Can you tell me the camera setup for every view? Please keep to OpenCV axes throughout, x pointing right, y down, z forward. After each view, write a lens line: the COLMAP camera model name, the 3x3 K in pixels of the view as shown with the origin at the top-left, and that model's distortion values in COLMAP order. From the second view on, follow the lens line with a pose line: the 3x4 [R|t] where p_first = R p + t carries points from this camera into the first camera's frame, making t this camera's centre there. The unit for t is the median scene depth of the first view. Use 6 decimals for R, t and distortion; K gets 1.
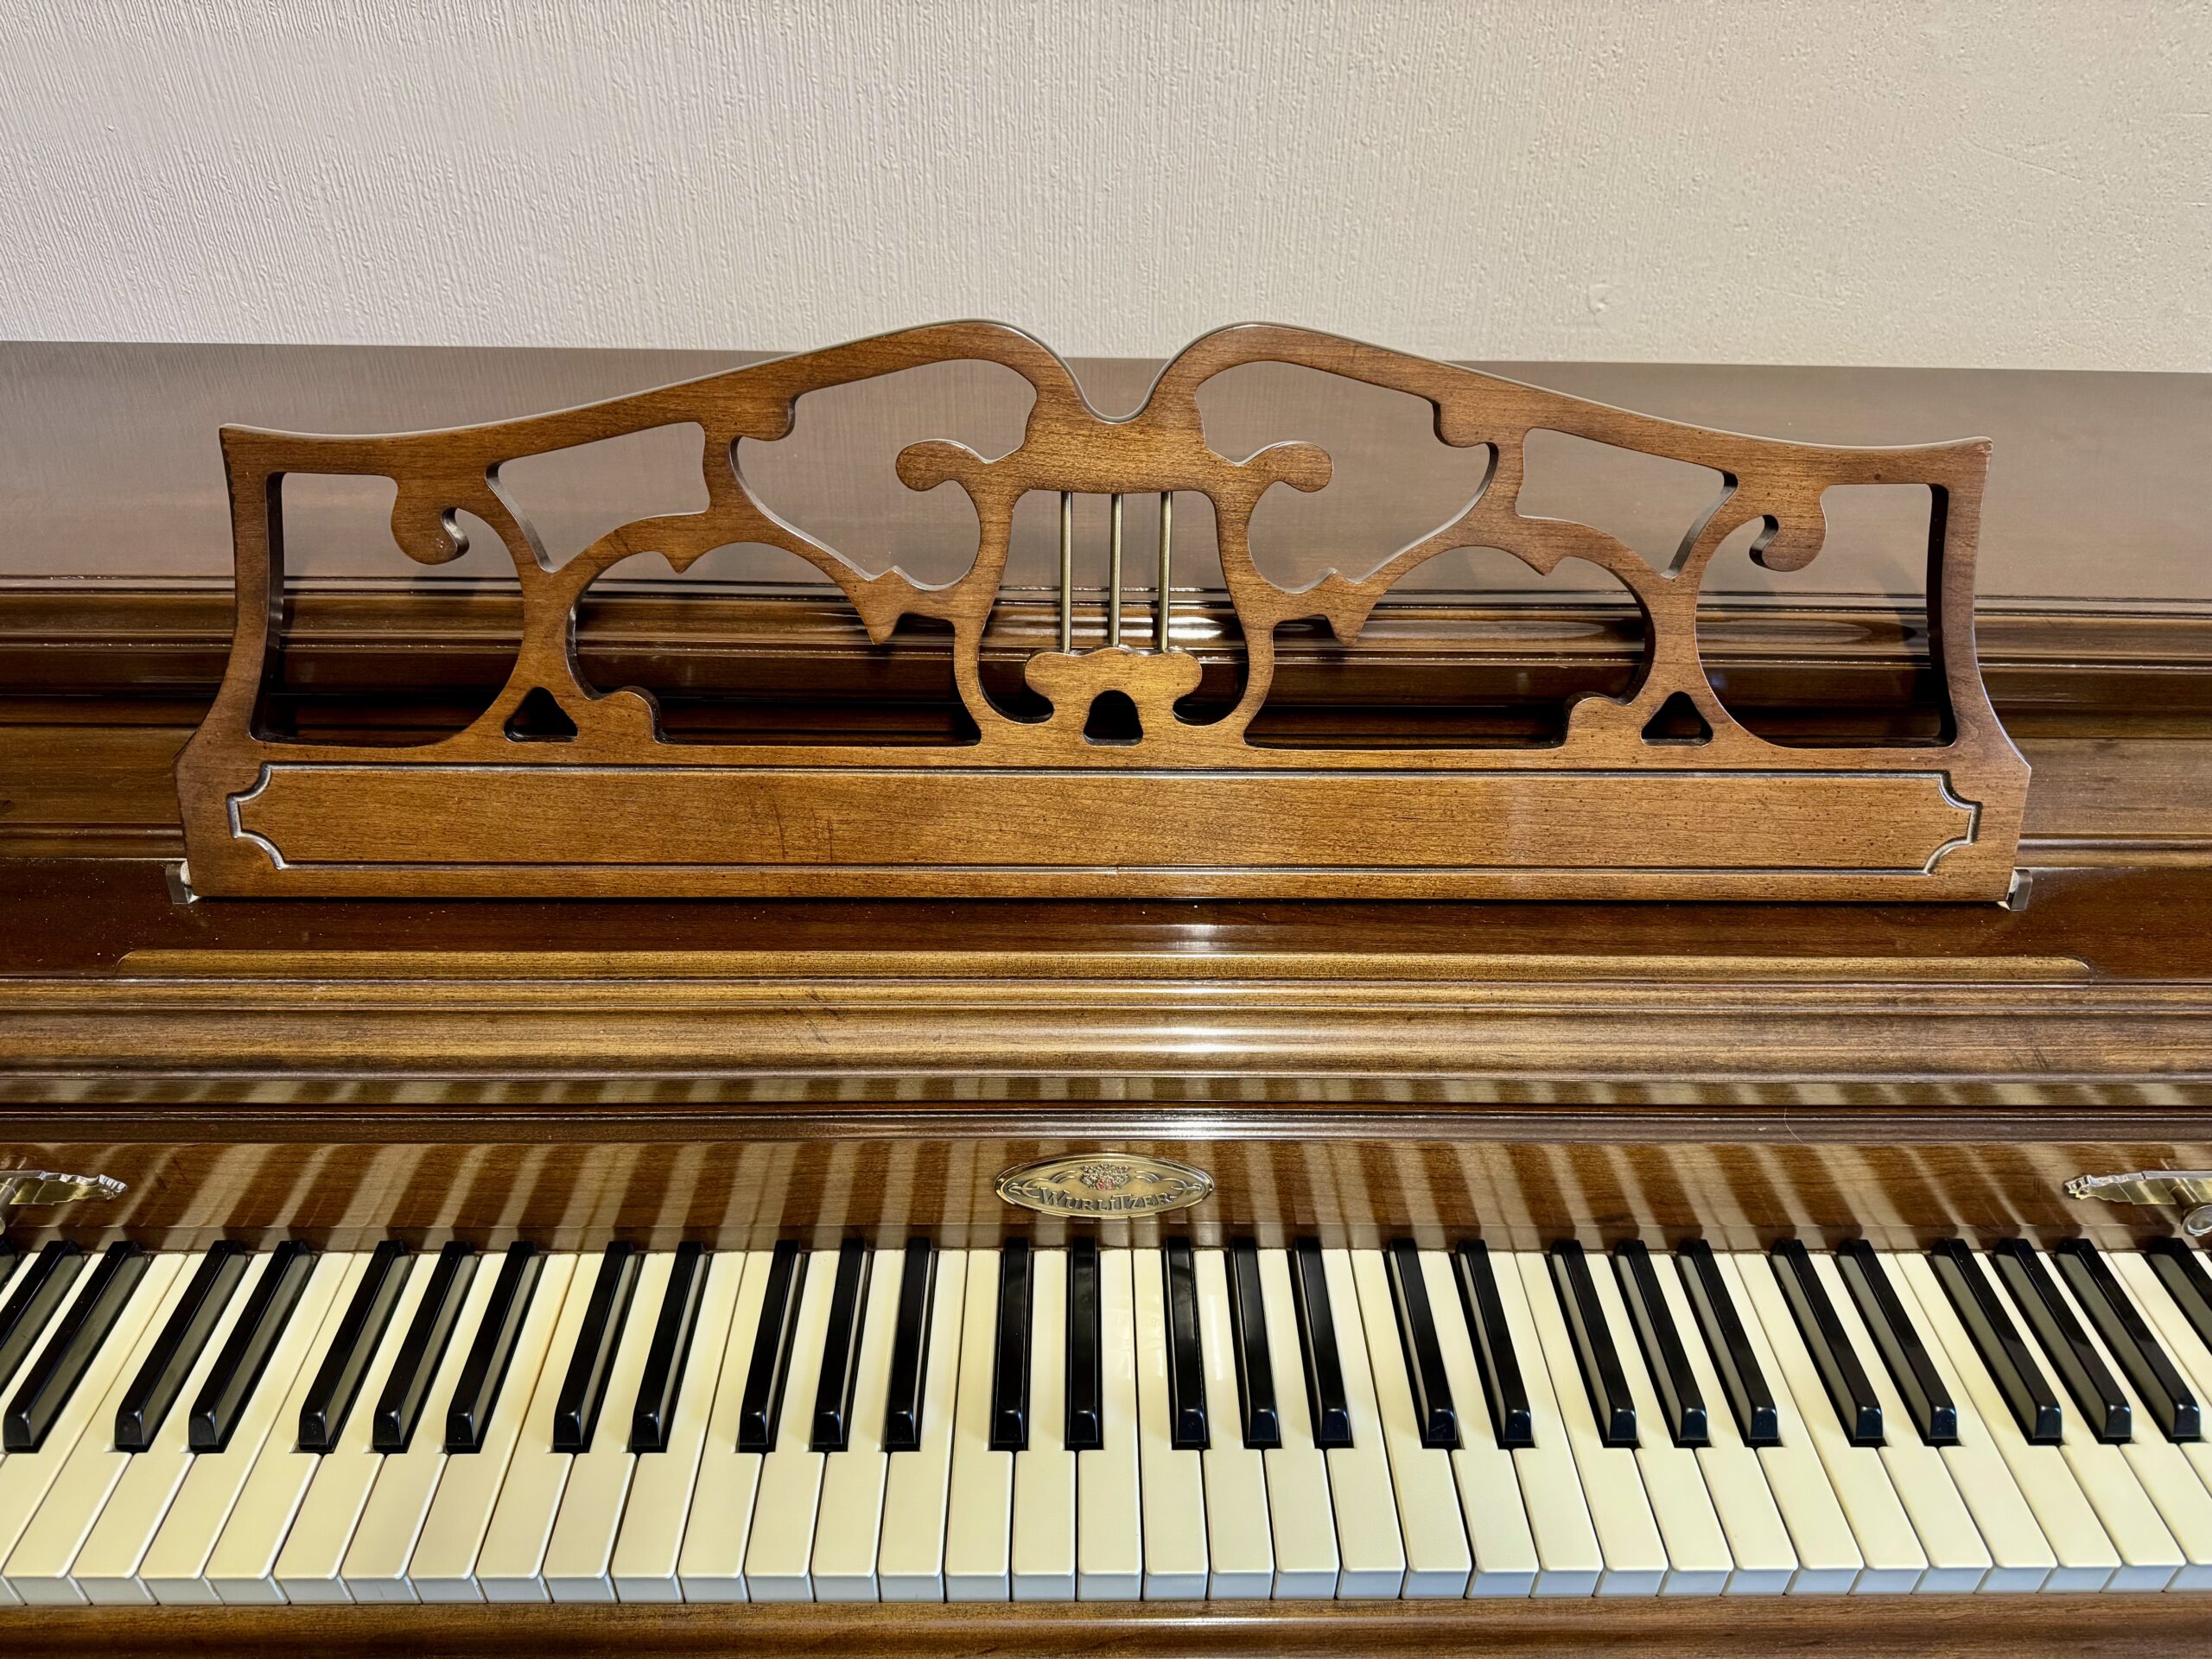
lens RADIAL K [[1544.1, 0, 1107.8], [0, 1544.1, 820.6], [0, 0, 1]] dist [0.080485, -0.166720]
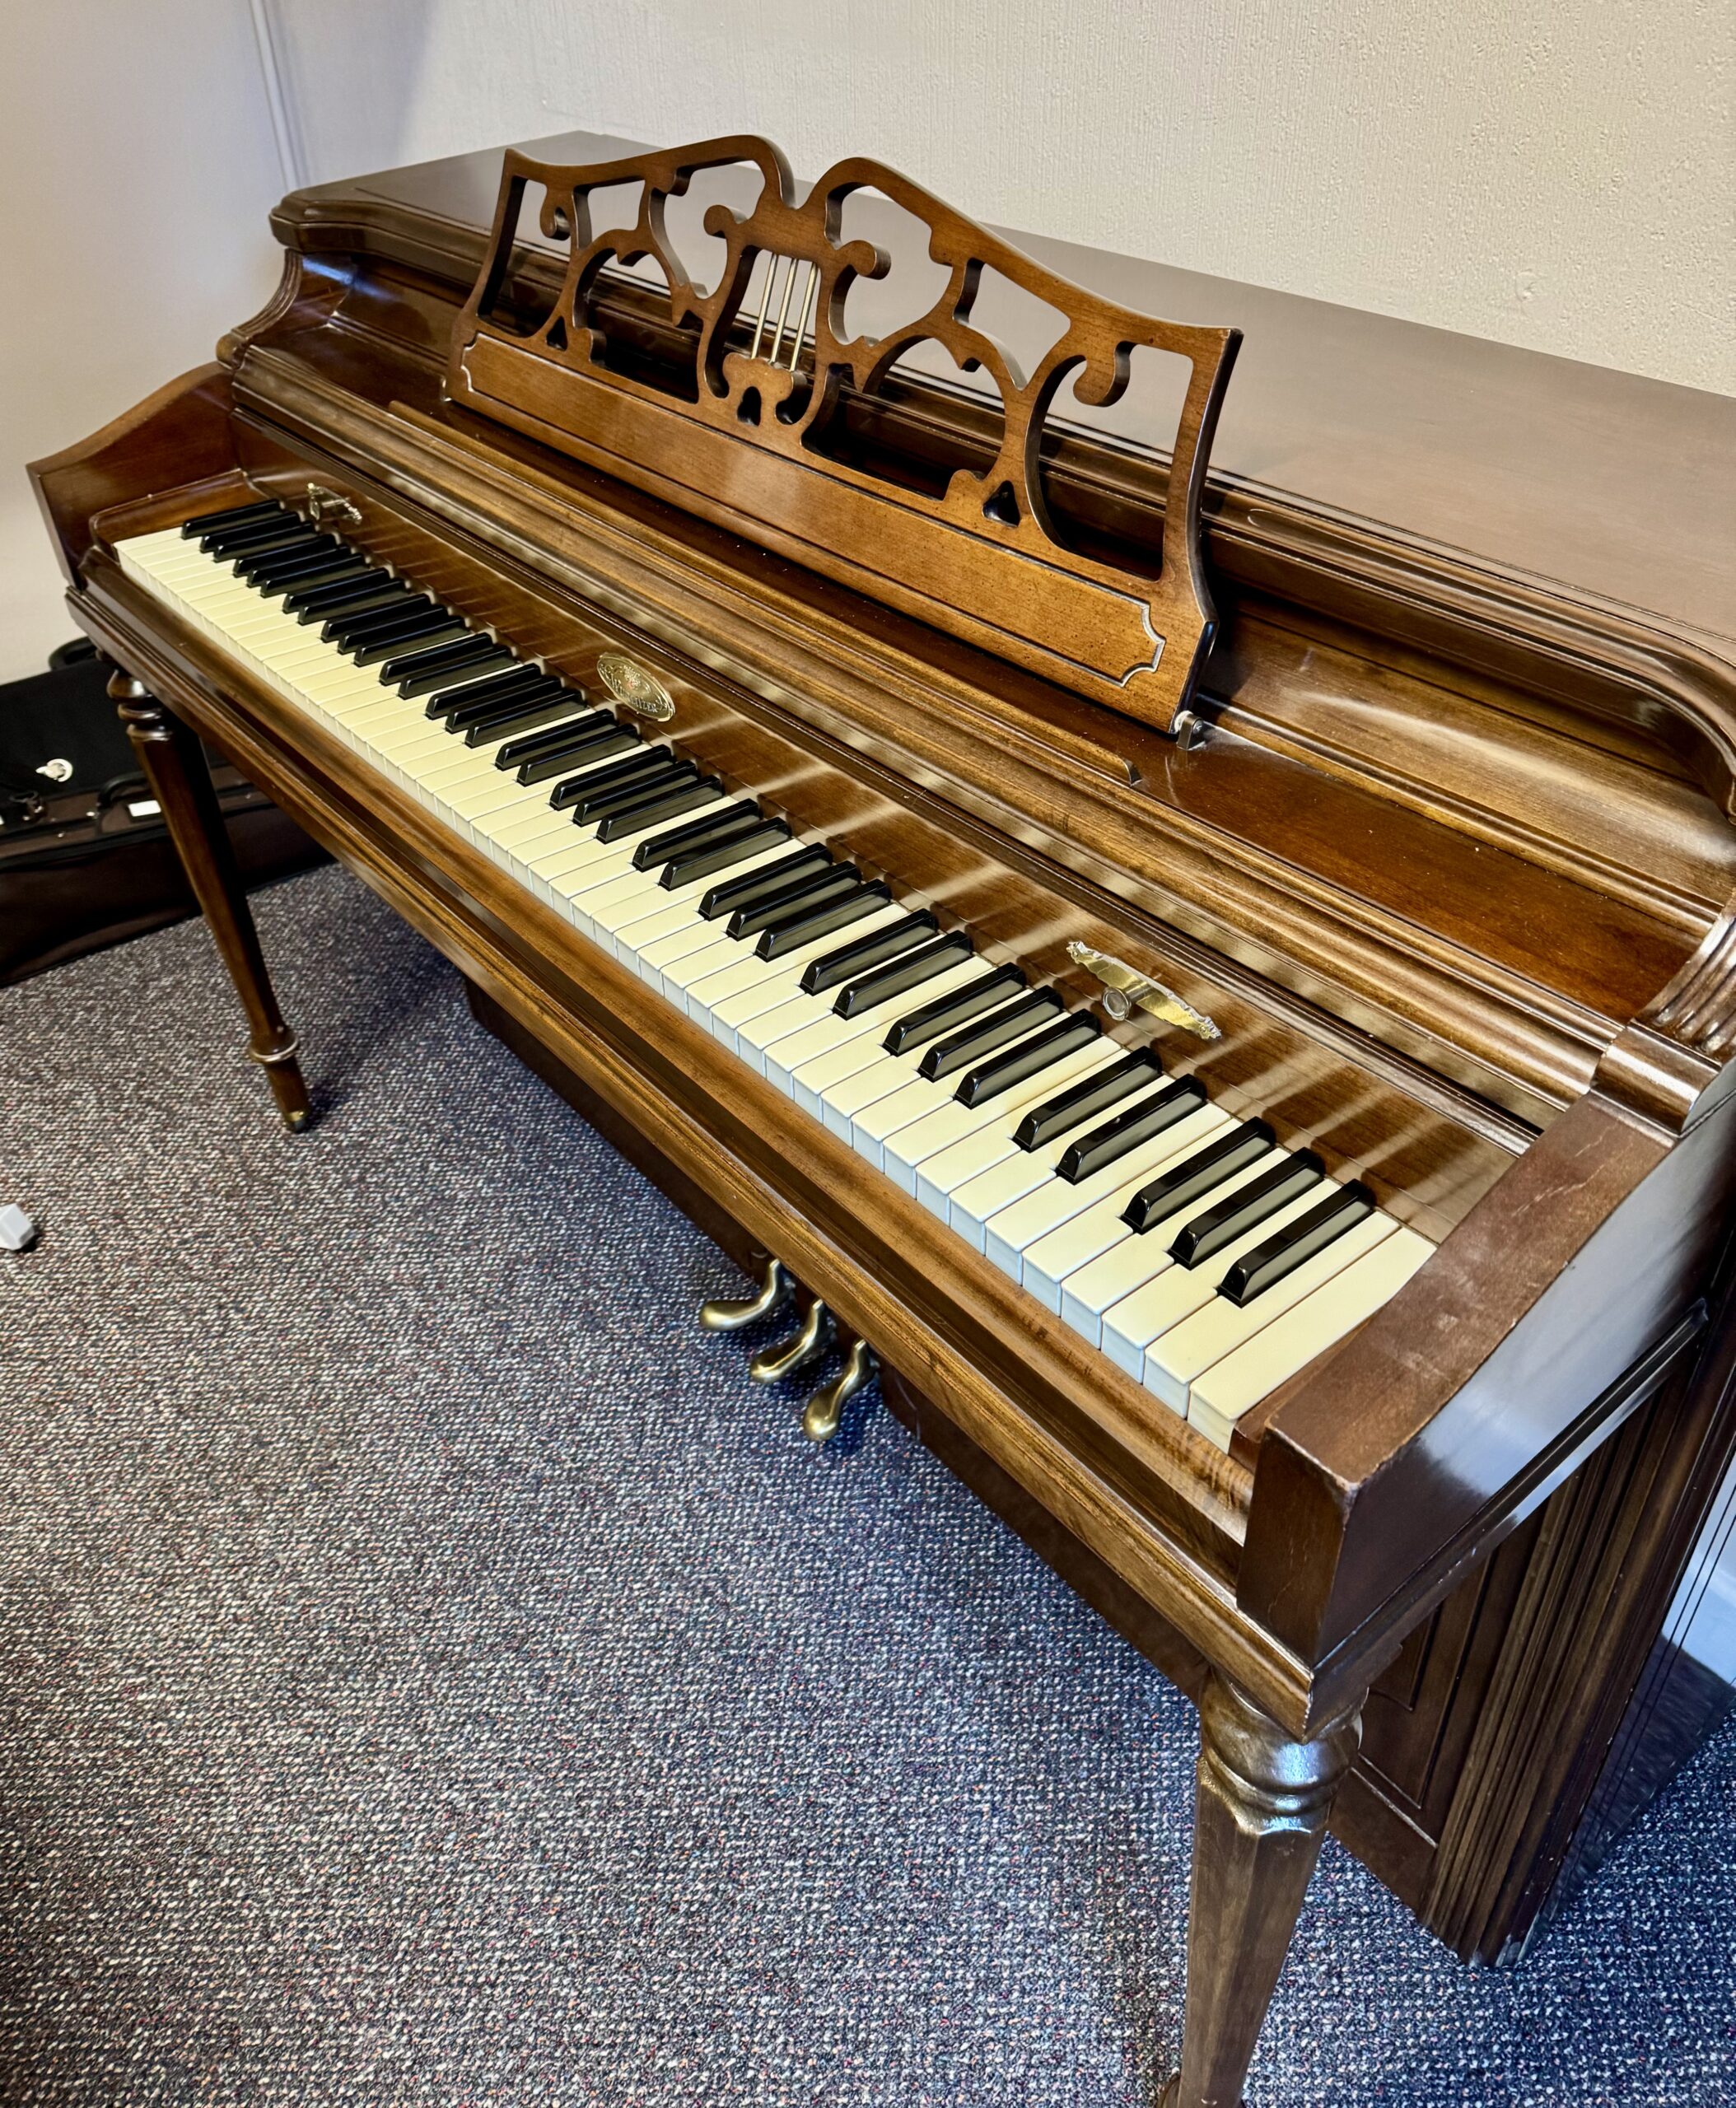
lens RADIAL K [[1690.4, 0, 830.2], [0, 1690.4, 922.8], [0, 0, 1]] dist [0.009159, -0.014451]
pose [[0.615477, 0.419626, -0.667160, 1.405354], [-0.424077, 0.889822, 0.168450, 0.075363], [0.664339, 0.179250, 0.725619, -0.085213]]
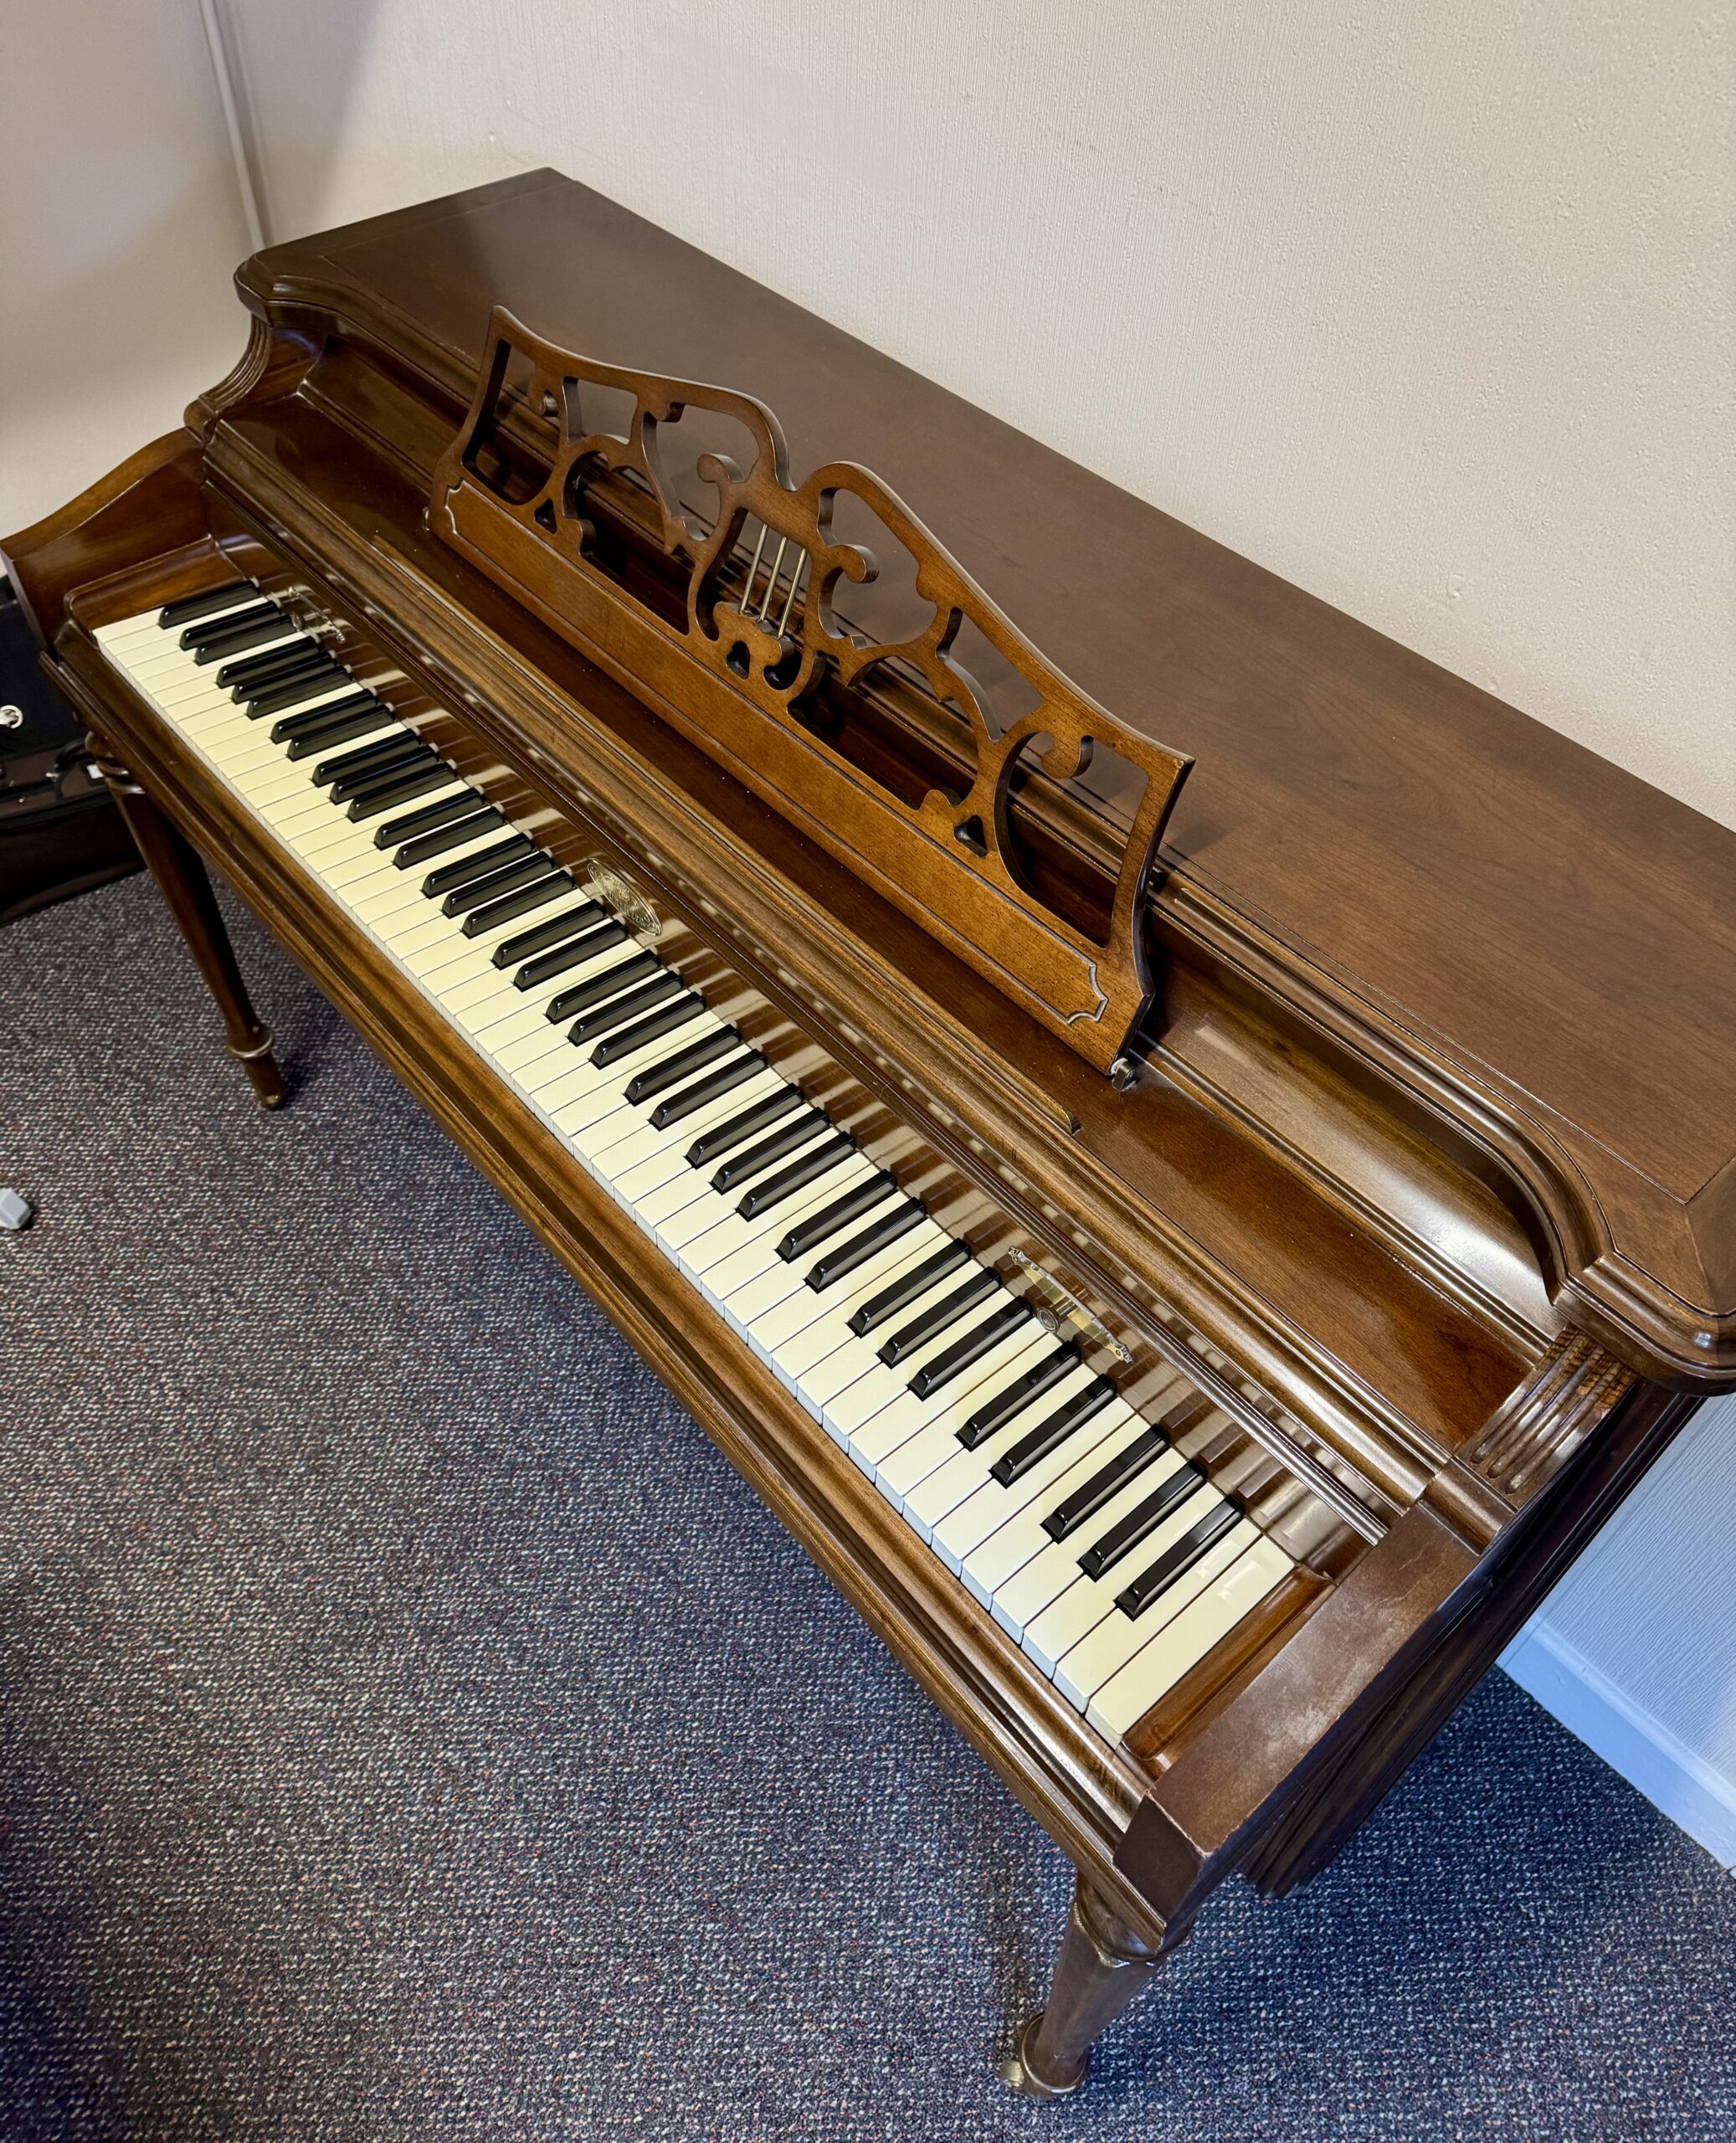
lens RADIAL K [[1635.3, 0, 867.5], [0, 1635.3, 998.0], [0, 0, 1]] dist [0.017405, -0.022747]
pose [[0.643270, 0.563271, -0.518583, 1.205981], [-0.474066, 0.824890, 0.307925, -0.370322], [0.601220, 0.047764, 0.797655, -0.294864]]
